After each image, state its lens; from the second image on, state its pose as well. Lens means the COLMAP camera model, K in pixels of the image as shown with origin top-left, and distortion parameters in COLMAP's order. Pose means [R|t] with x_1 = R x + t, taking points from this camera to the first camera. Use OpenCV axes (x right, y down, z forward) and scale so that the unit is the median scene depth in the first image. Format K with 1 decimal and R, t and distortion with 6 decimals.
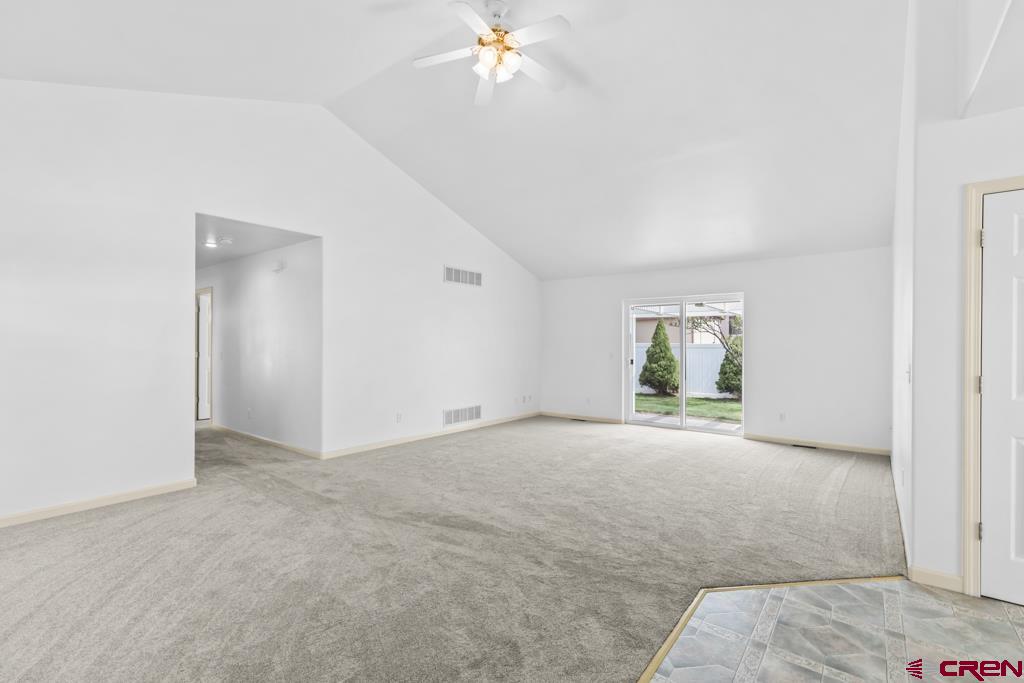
lens RADIAL K [[466.5, 0, 517.0], [0, 466.5, 338.3], [0, 0, 1]] dist [0.004906, 0.000157]
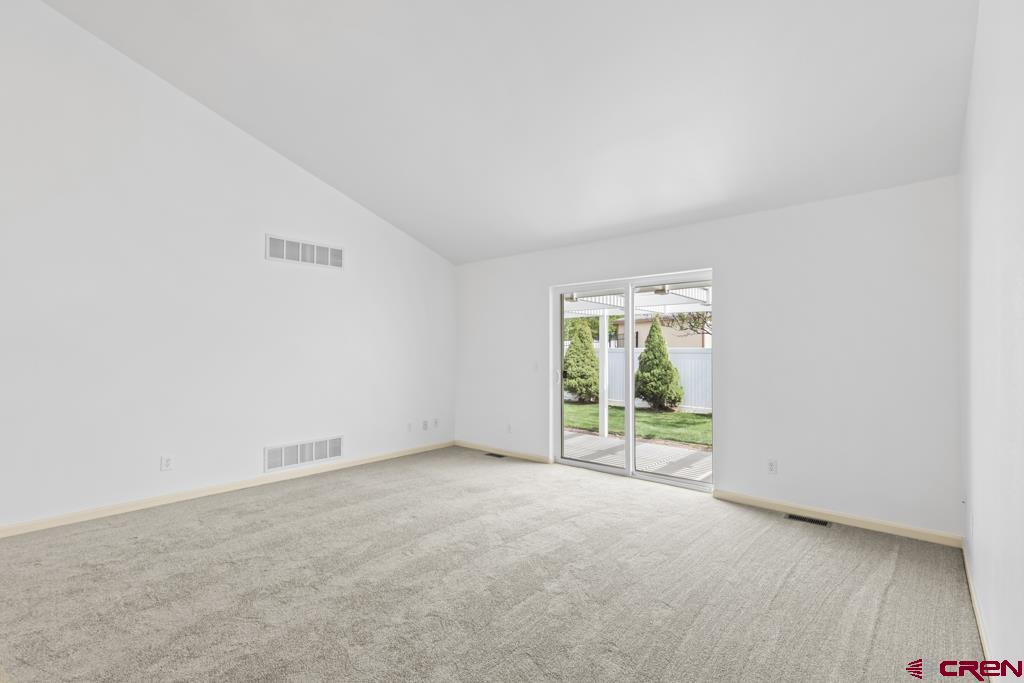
lens RADIAL K [[466.5, 0, 518.9], [0, 466.5, 343.6], [0, 0, 1]] dist [0.004906, 0.000157]
pose [[0.998323, -0.005382, -0.057633, 0.225676], [0.005360, 0.999985, -0.000538, 0.004321], [0.057635, 0.000228, 0.998338, 0.306937]]
